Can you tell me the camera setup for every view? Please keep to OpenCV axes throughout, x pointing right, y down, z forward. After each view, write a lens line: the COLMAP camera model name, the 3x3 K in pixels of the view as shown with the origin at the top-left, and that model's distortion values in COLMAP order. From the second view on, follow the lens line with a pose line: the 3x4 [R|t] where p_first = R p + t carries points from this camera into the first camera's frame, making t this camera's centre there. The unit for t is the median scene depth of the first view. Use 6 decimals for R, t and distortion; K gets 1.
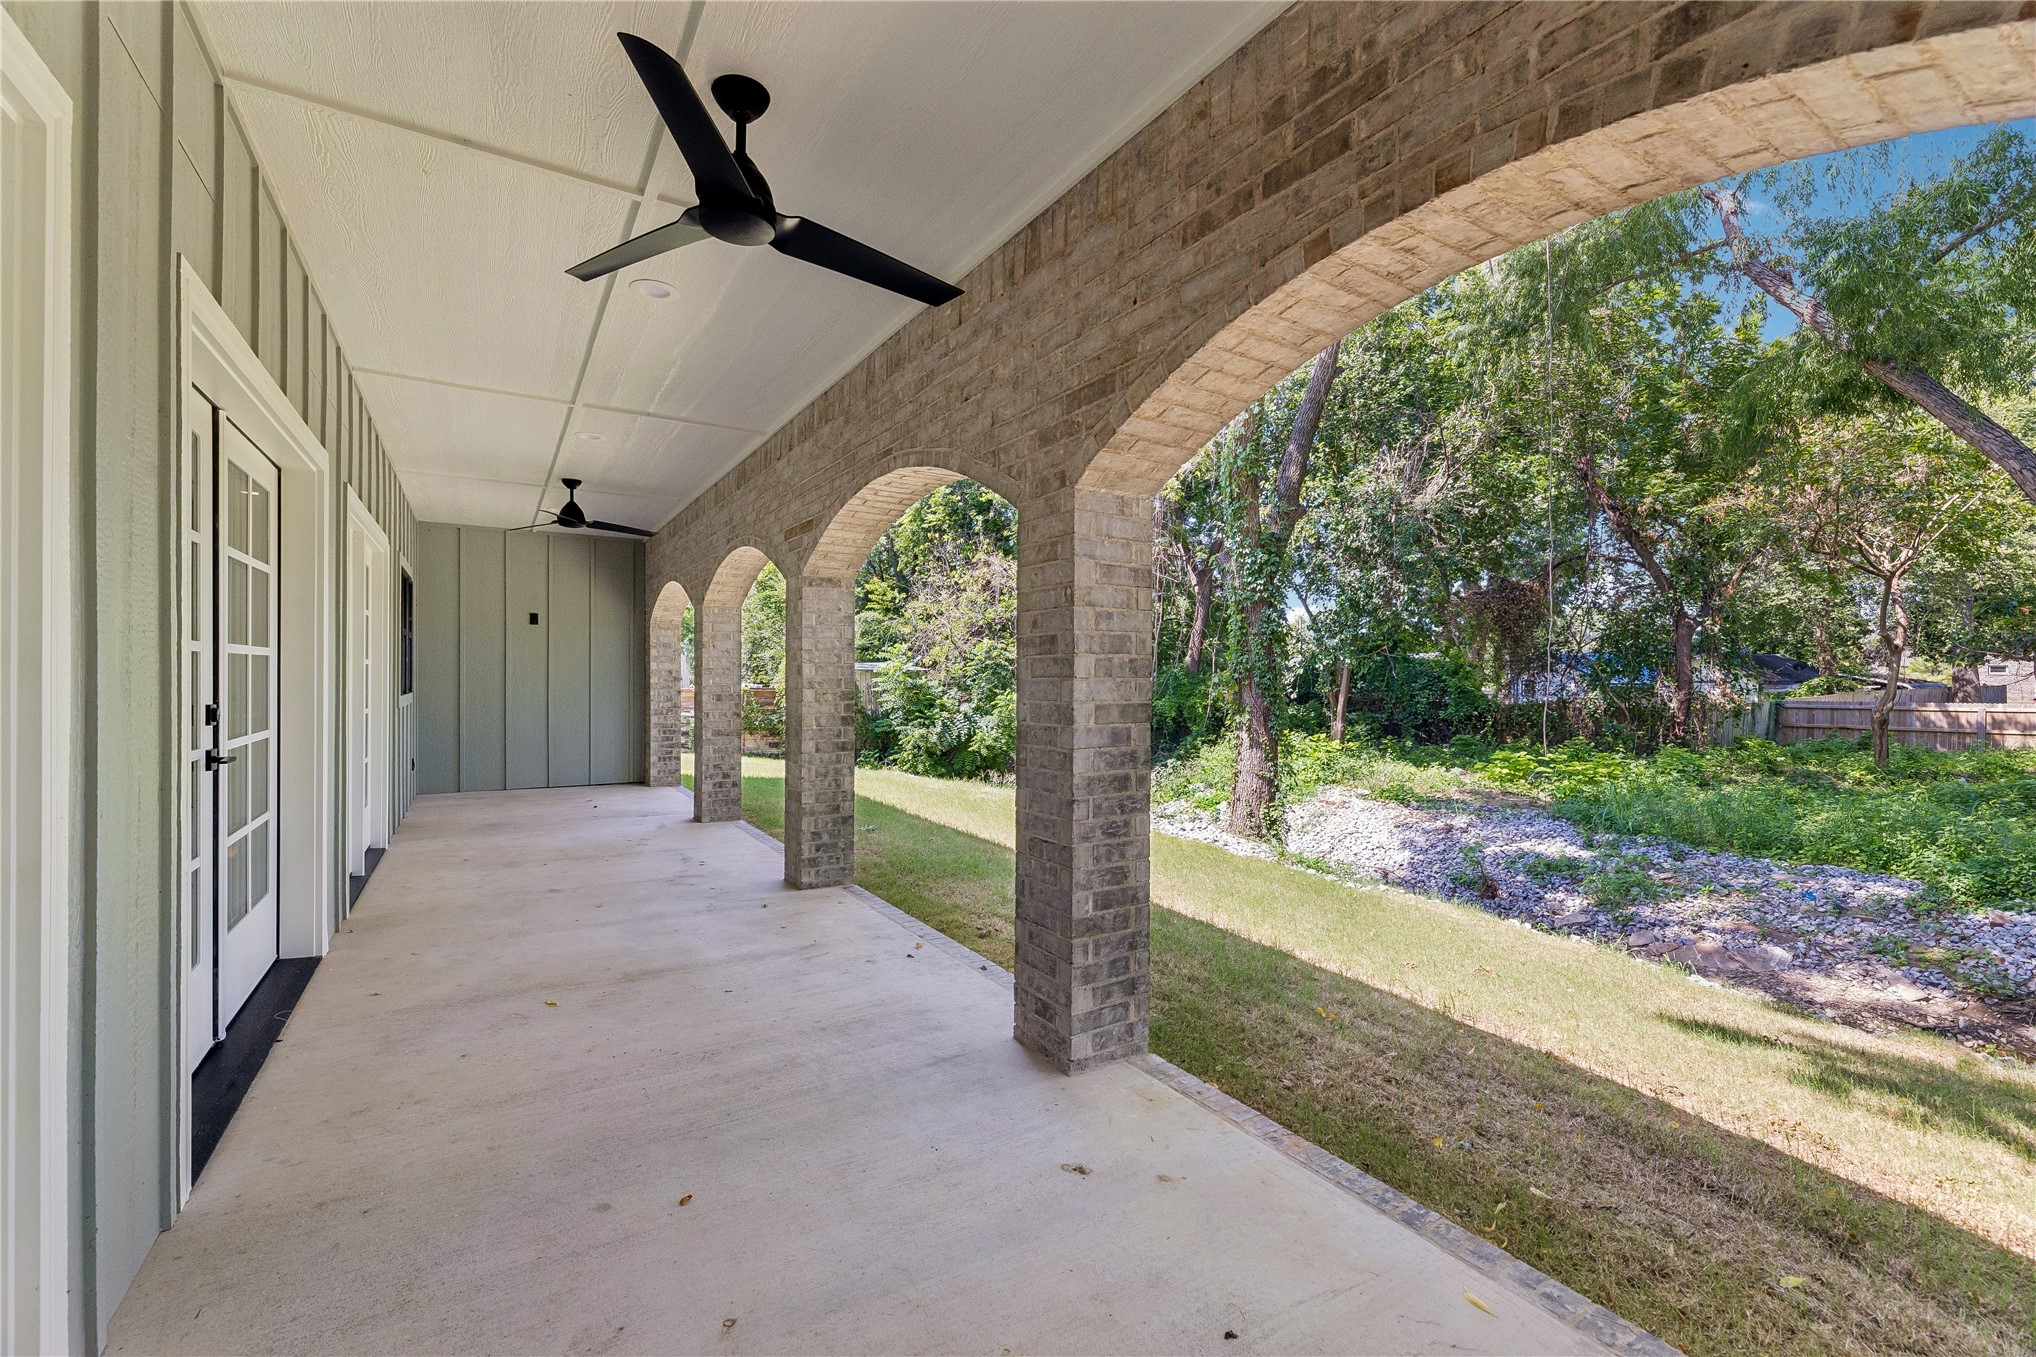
lens RADIAL K [[834.3, 0, 1001.6], [0, 834.3, 669.1], [0, 0, 1]] dist [-0.000136, -0.000163]
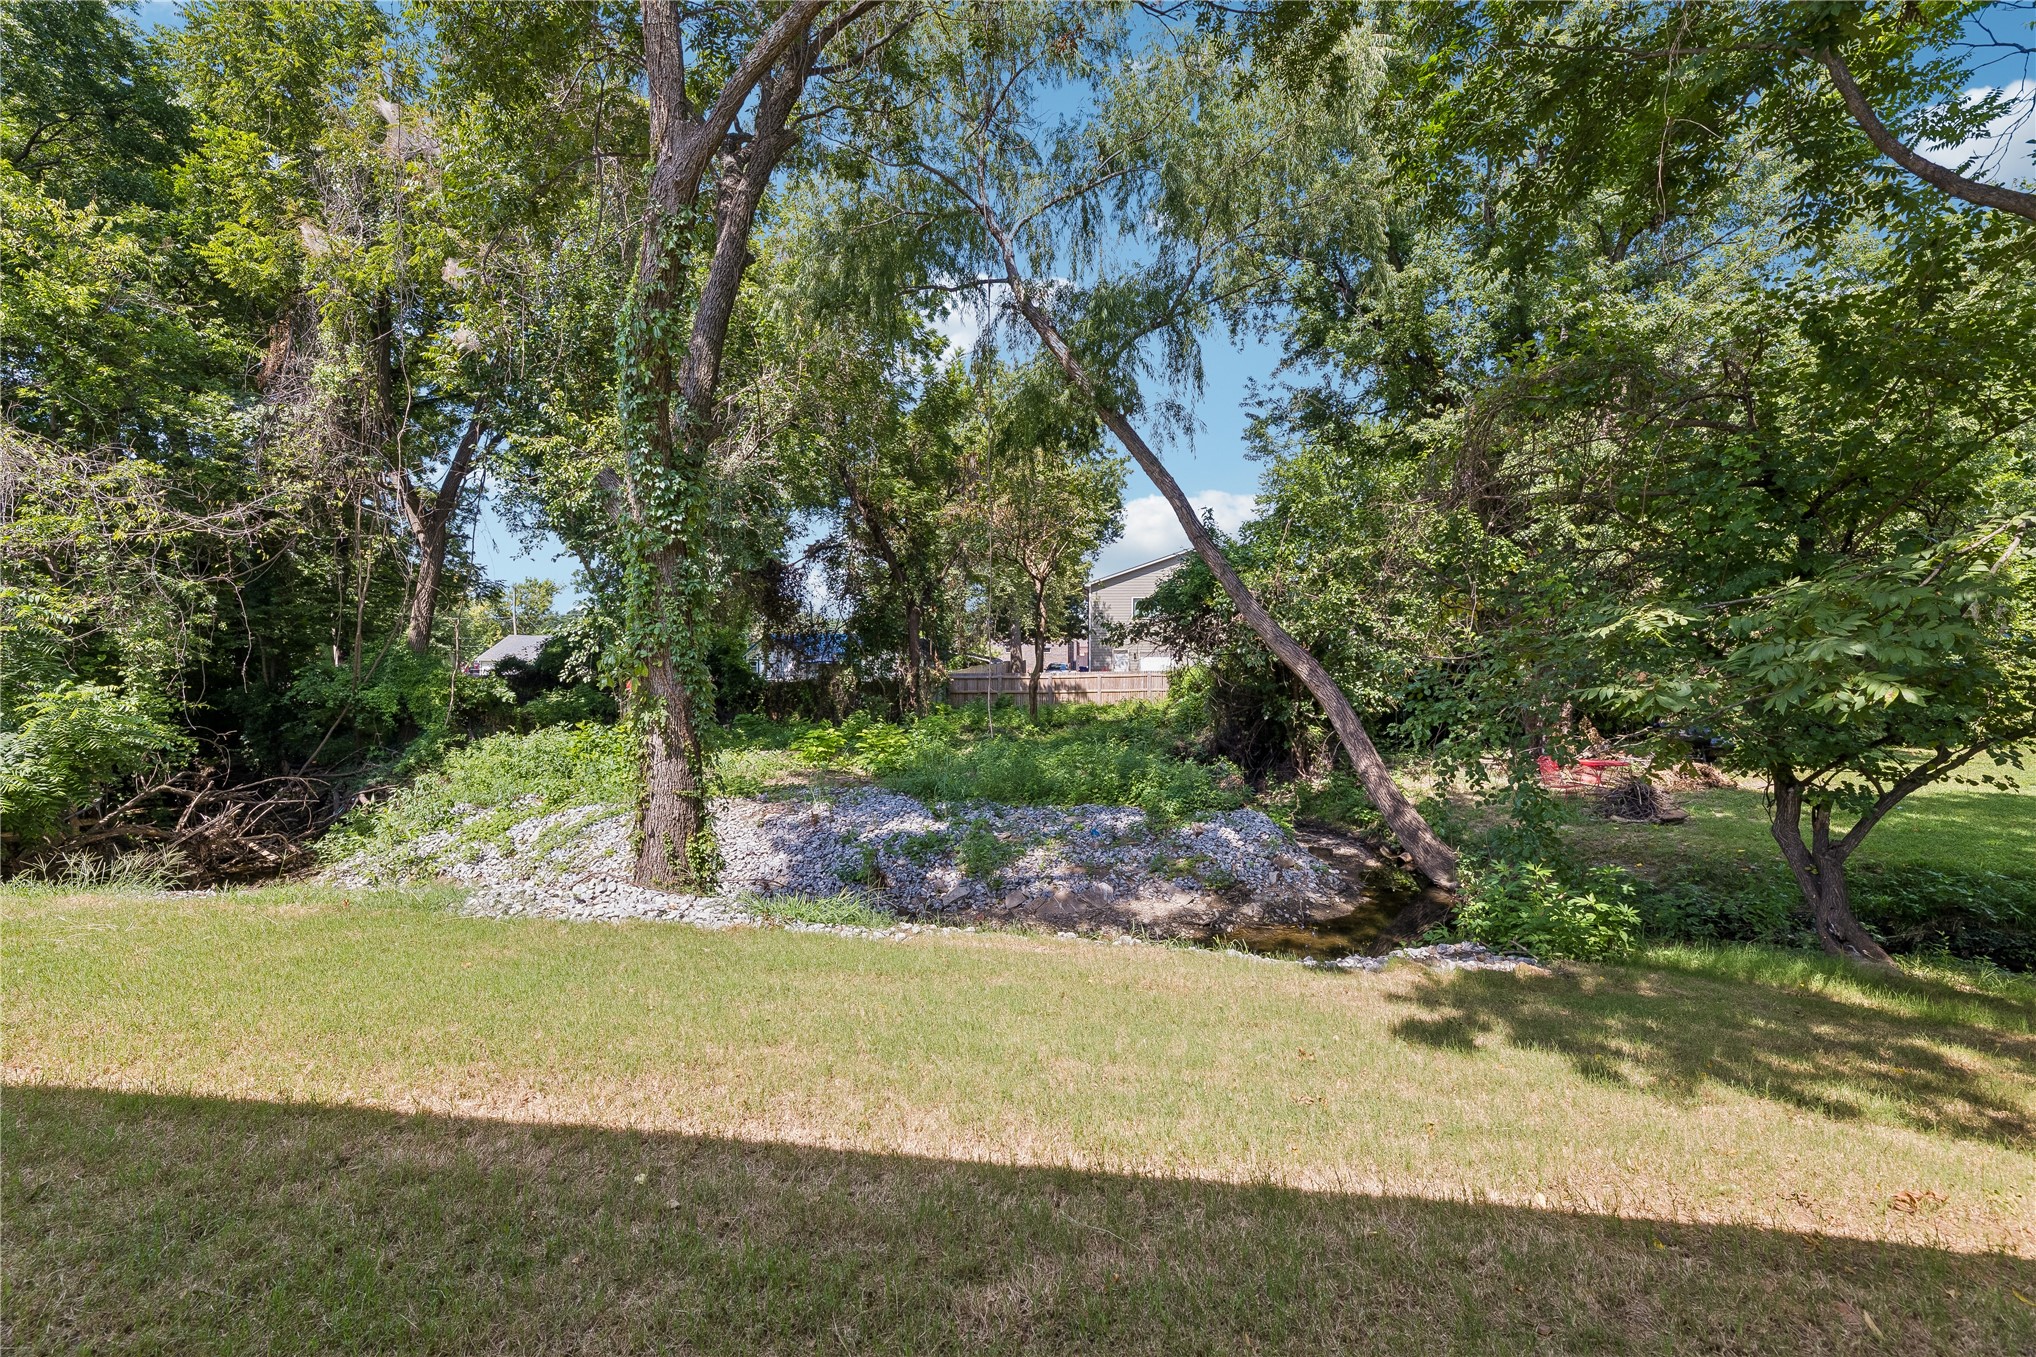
lens RADIAL K [[833.4, 0, 1018.0], [0, 833.4, 678.5], [0, 0, 1]] dist [0.002129, 0.000173]
pose [[0.616878, -0.023801, 0.786699, -0.054395], [-0.004351, 0.999424, 0.033648, 0.003520], [-0.787047, -0.024179, 0.616419, 0.297566]]
